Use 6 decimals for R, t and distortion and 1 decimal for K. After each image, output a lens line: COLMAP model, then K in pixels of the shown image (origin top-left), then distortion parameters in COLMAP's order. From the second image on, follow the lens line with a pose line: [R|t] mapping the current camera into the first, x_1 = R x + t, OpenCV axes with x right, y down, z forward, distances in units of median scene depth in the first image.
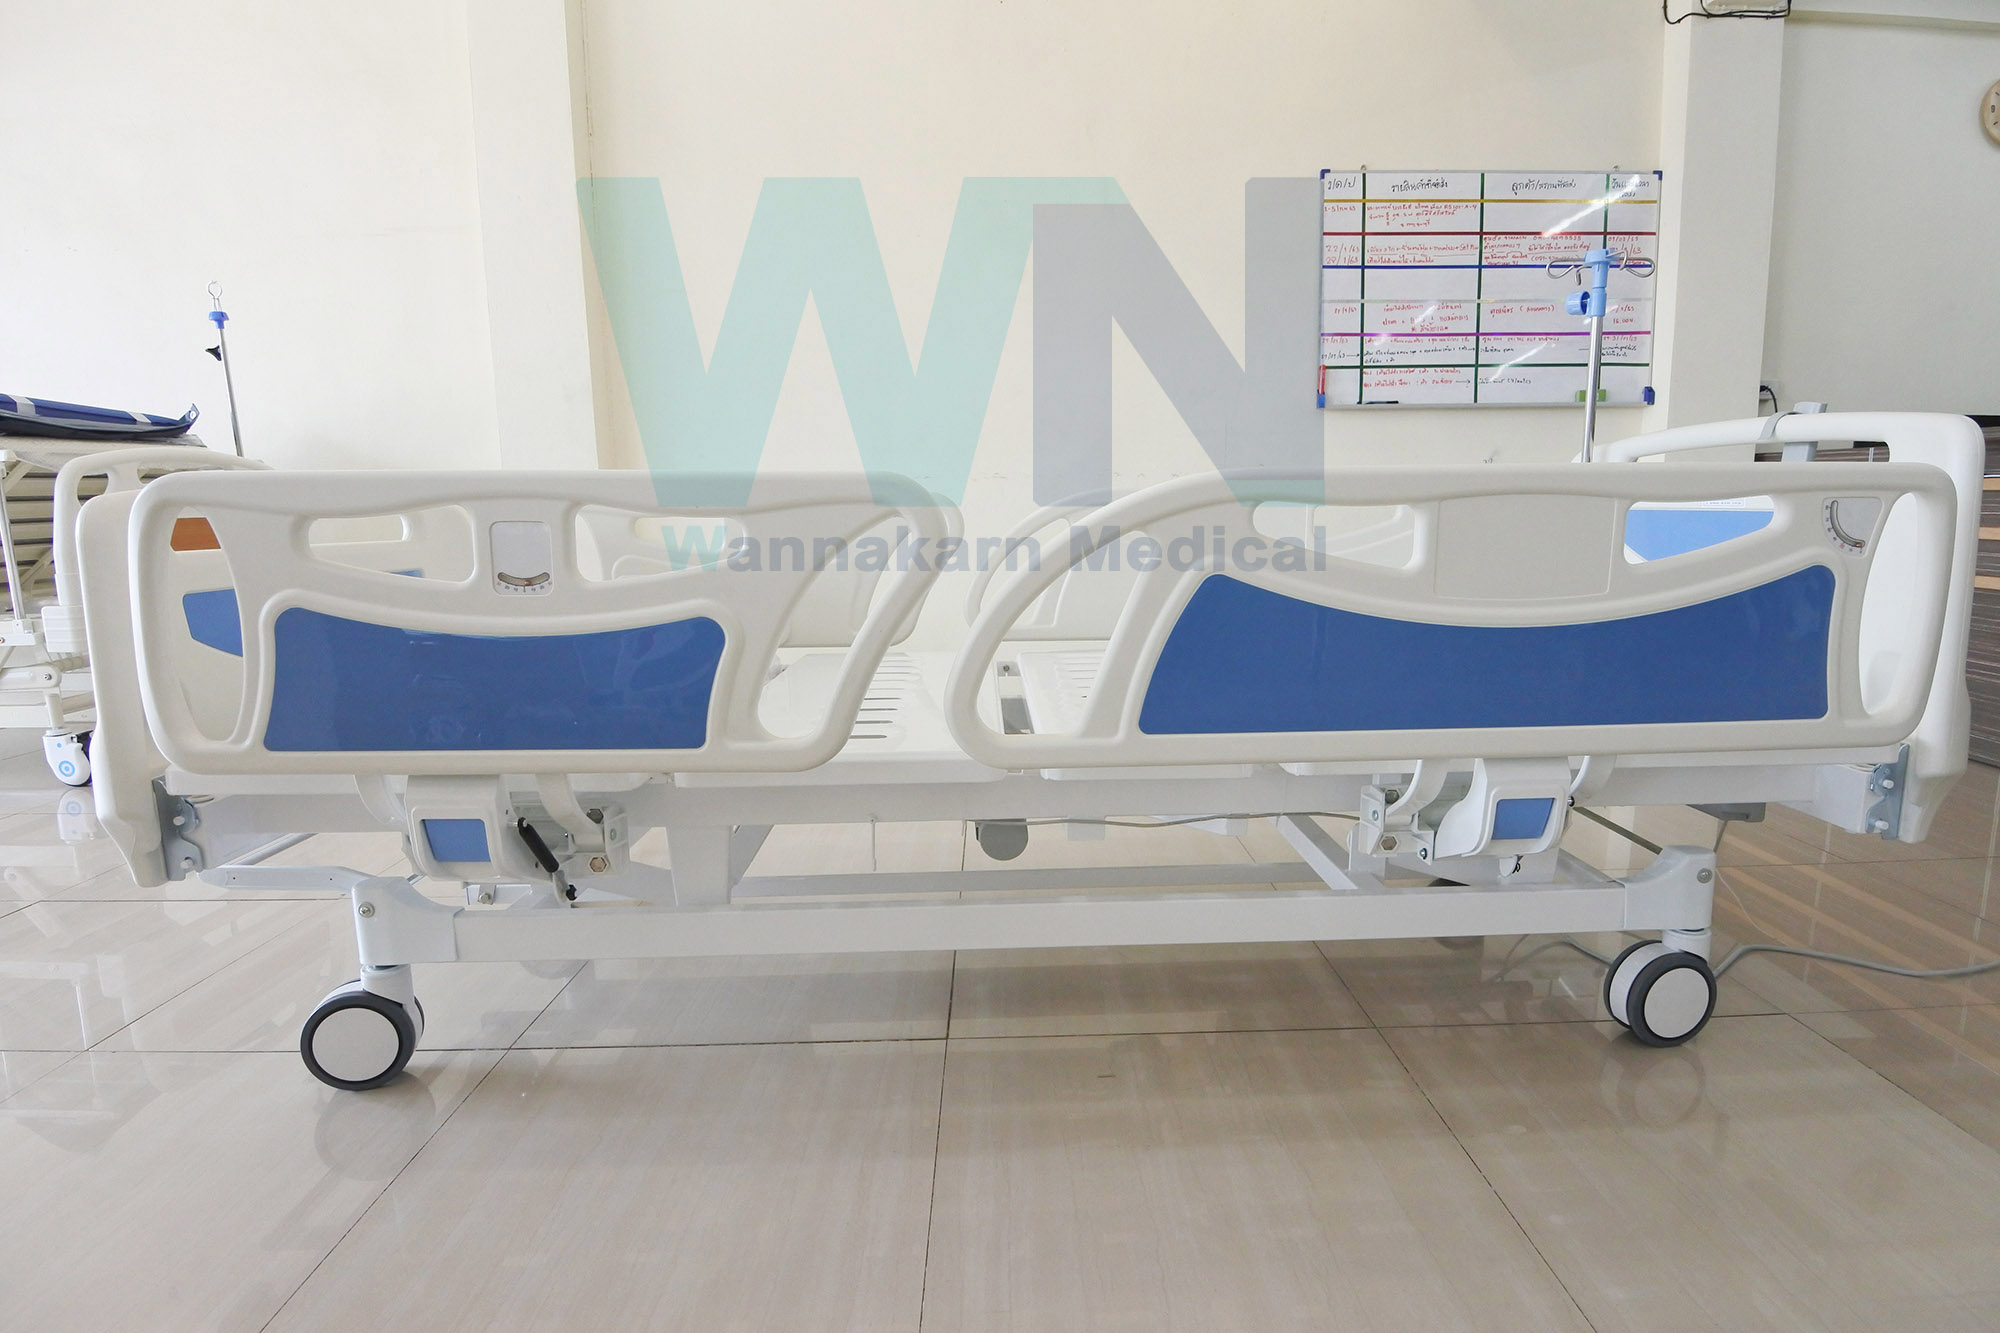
lens RADIAL K [[1050.7, 0, 1000.0], [0, 1050.7, 666.5], [0, 0, 1]] dist [-0.054757, 0.018136]
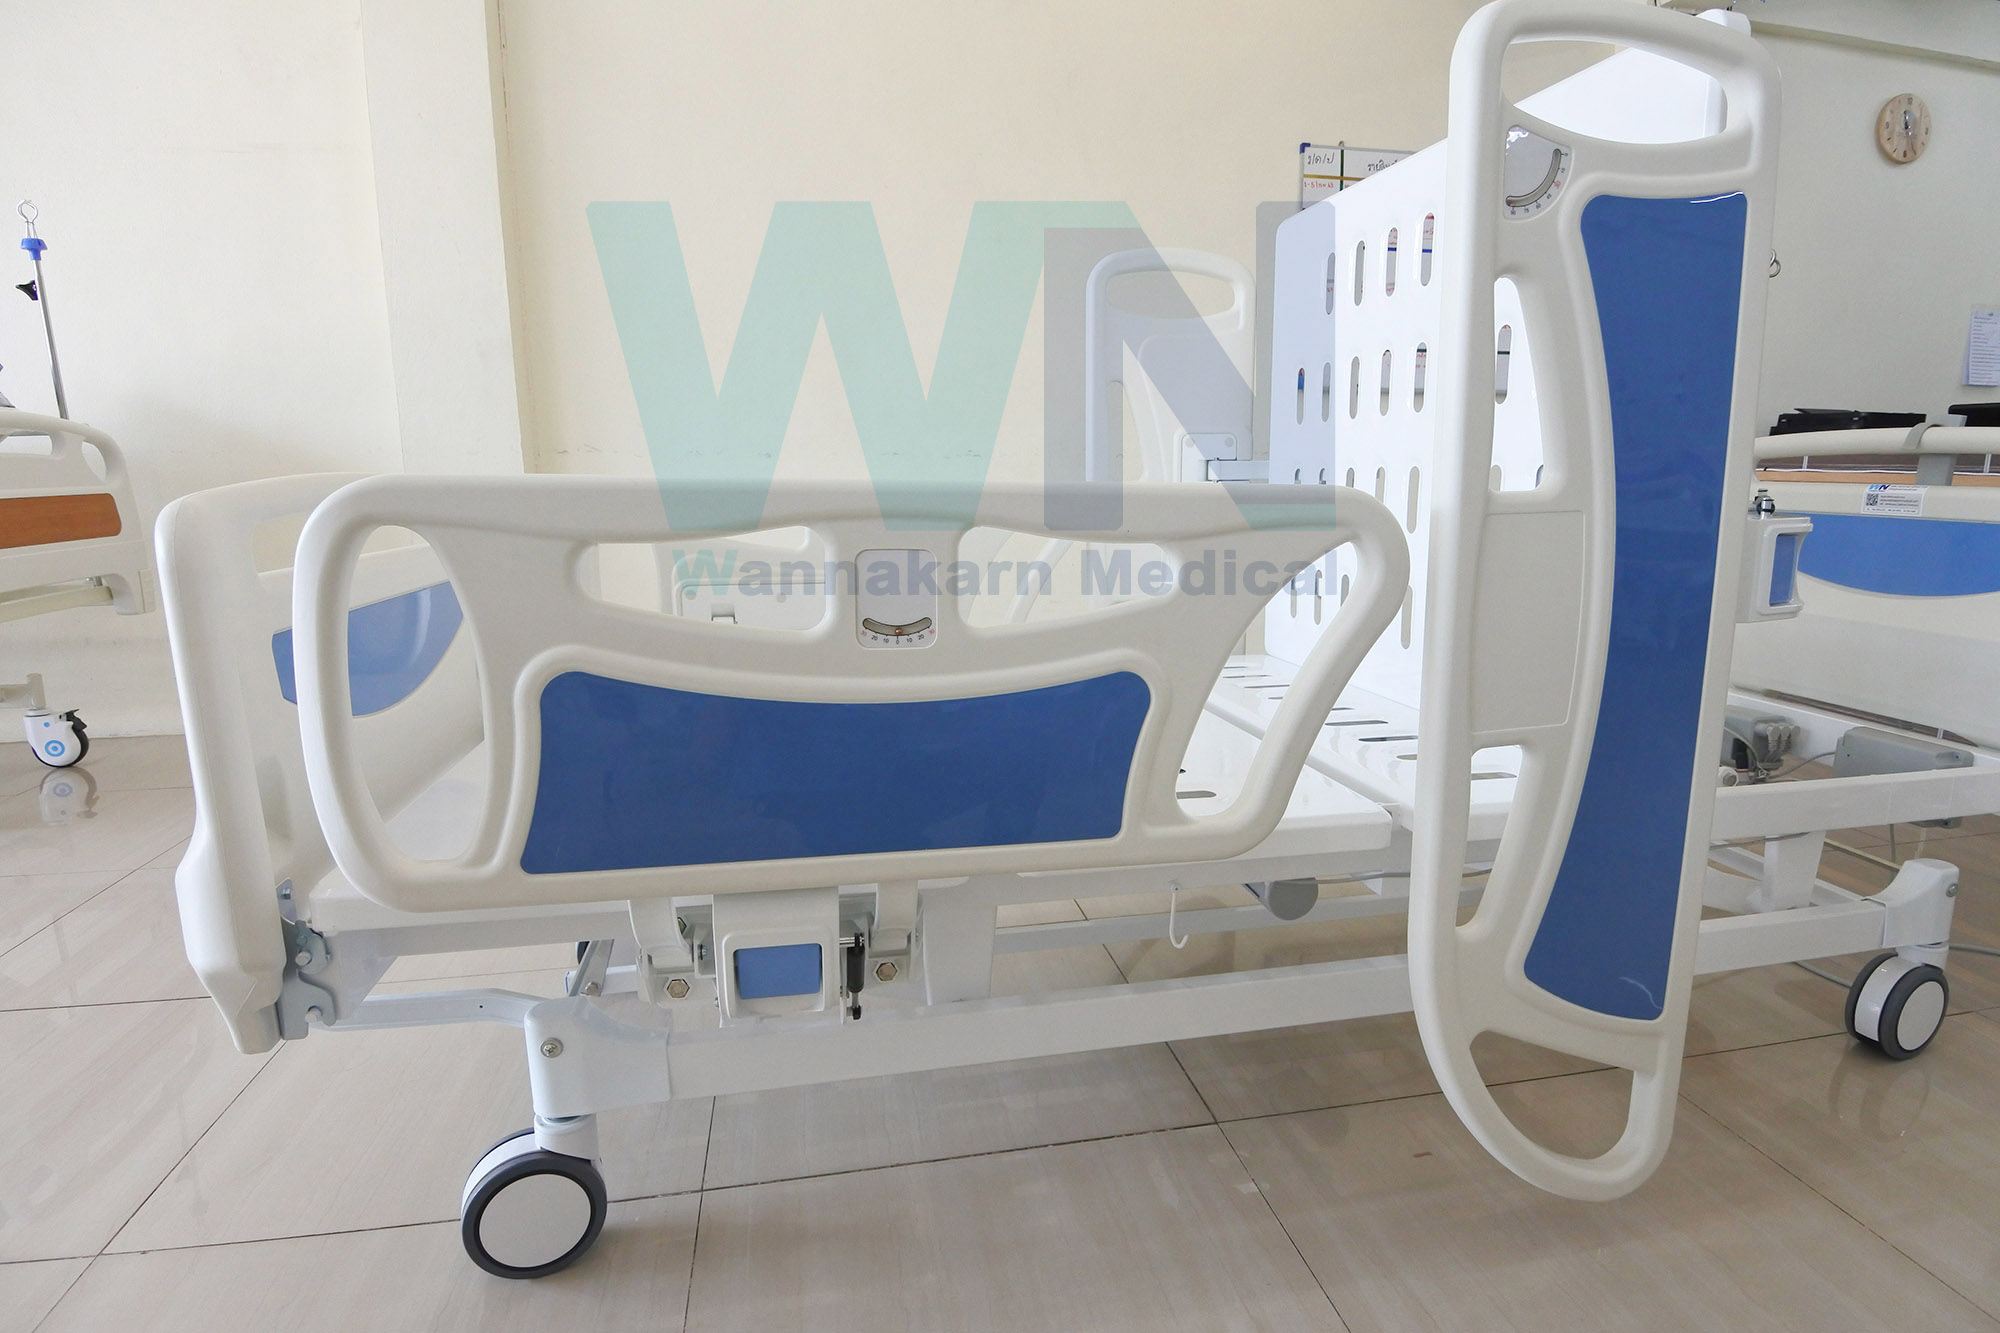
lens RADIAL K [[1050.7, 0, 1000.0], [0, 1050.7, 666.5], [0, 0, 1]] dist [-0.054757, 0.018136]
pose [[0.982413, -0.018690, 0.185785, -0.451412], [0.012023, 0.999245, 0.036947, -0.070803], [-0.186336, -0.034063, 0.981895, 0.214660]]
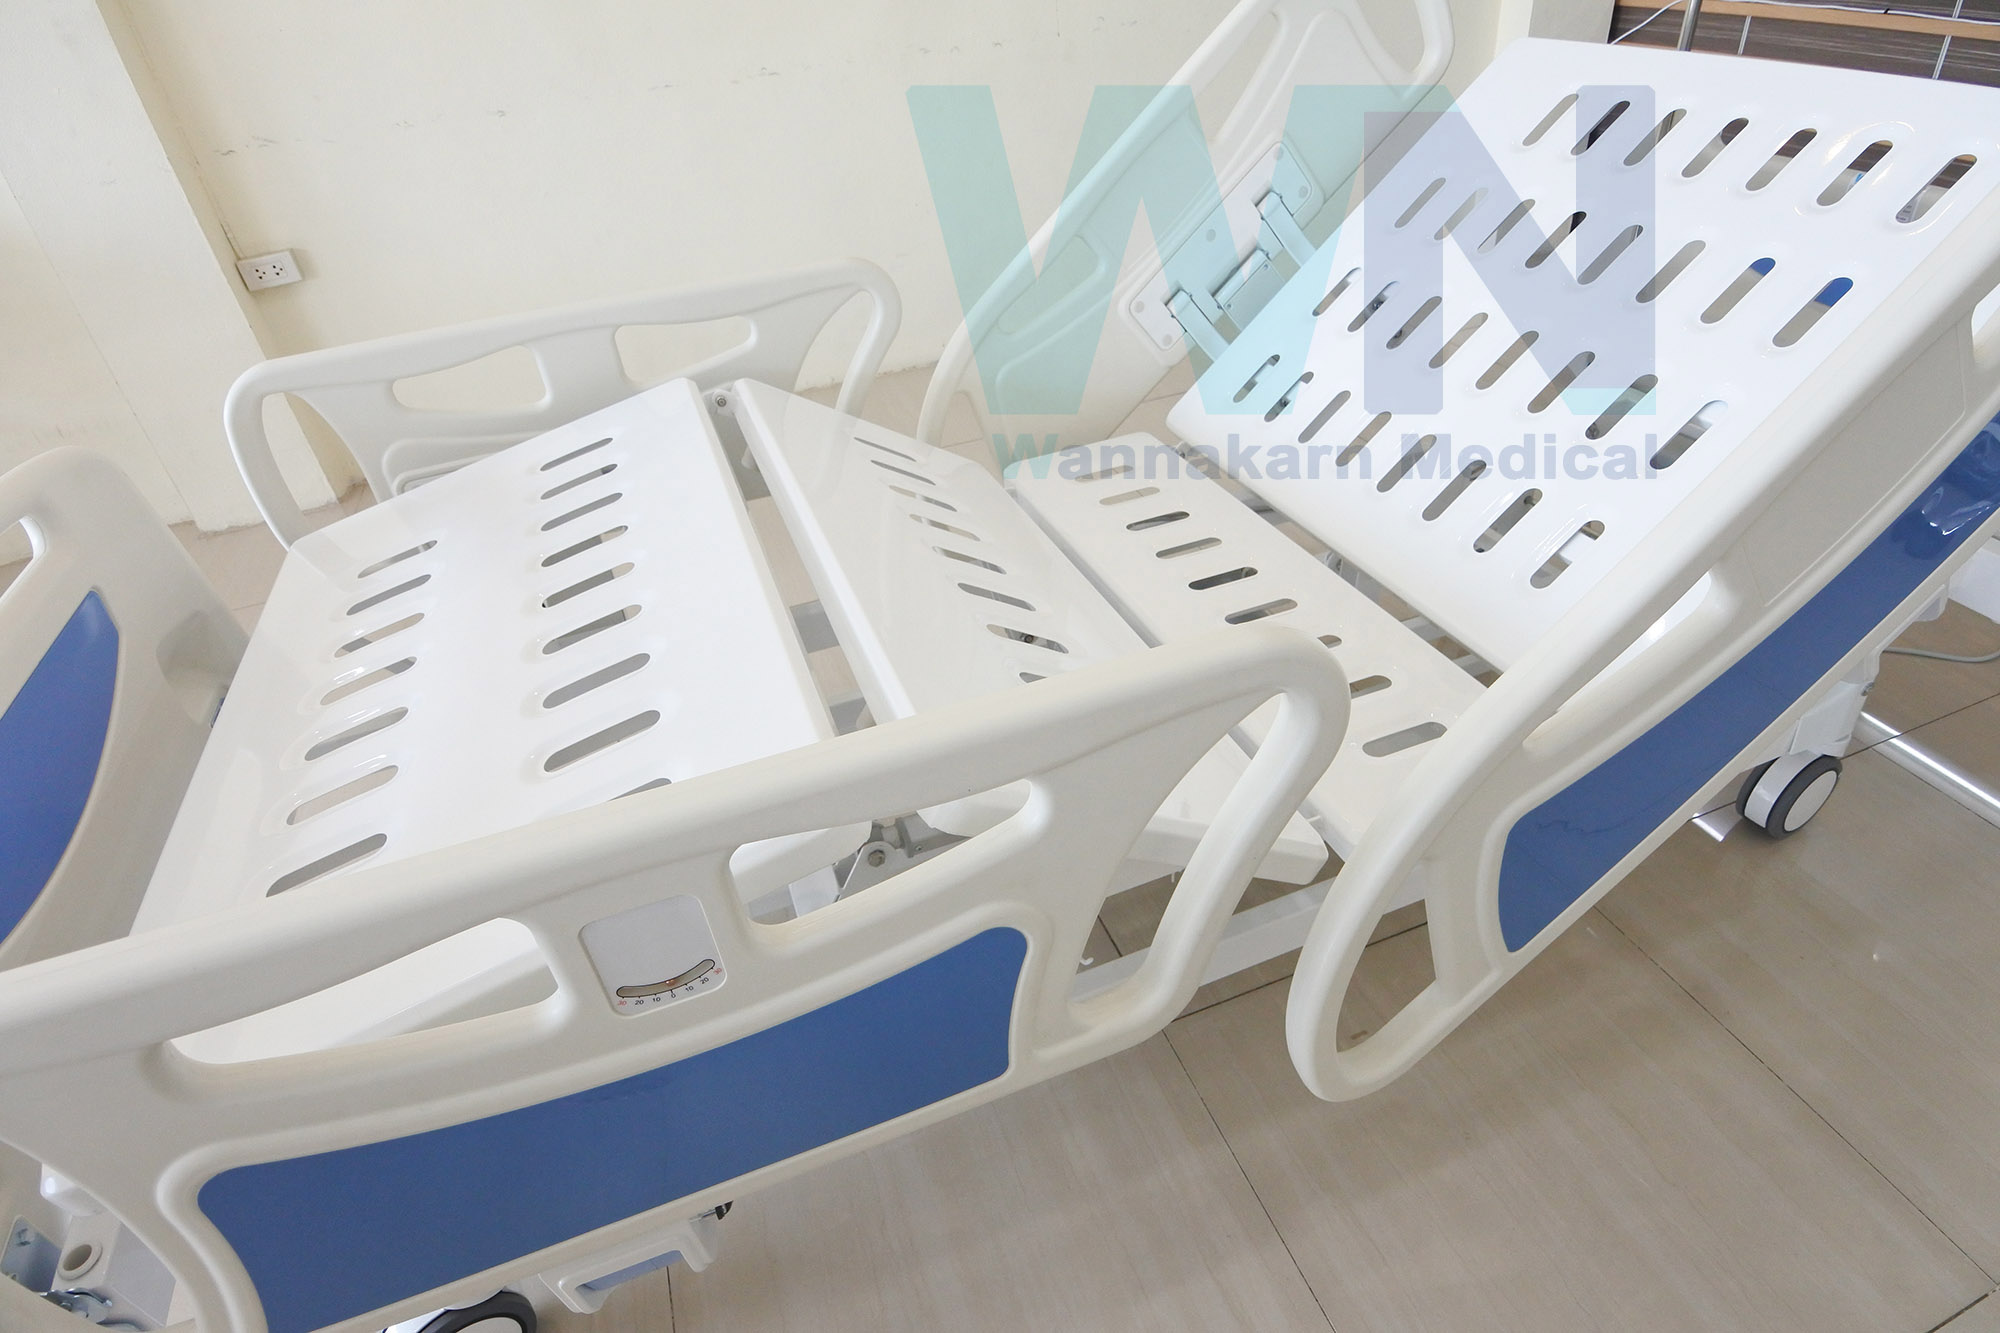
lens RADIAL K [[1050.7, 0, 1000.0], [0, 1050.7, 666.5], [0, 0, 1]] dist [-0.054757, 0.018136]
pose [[0.939355, -0.247838, 0.237040, -0.330920], [0.119017, 0.883819, 0.452436, -0.379856], [-0.321631, -0.396787, 0.859717, 0.478794]]
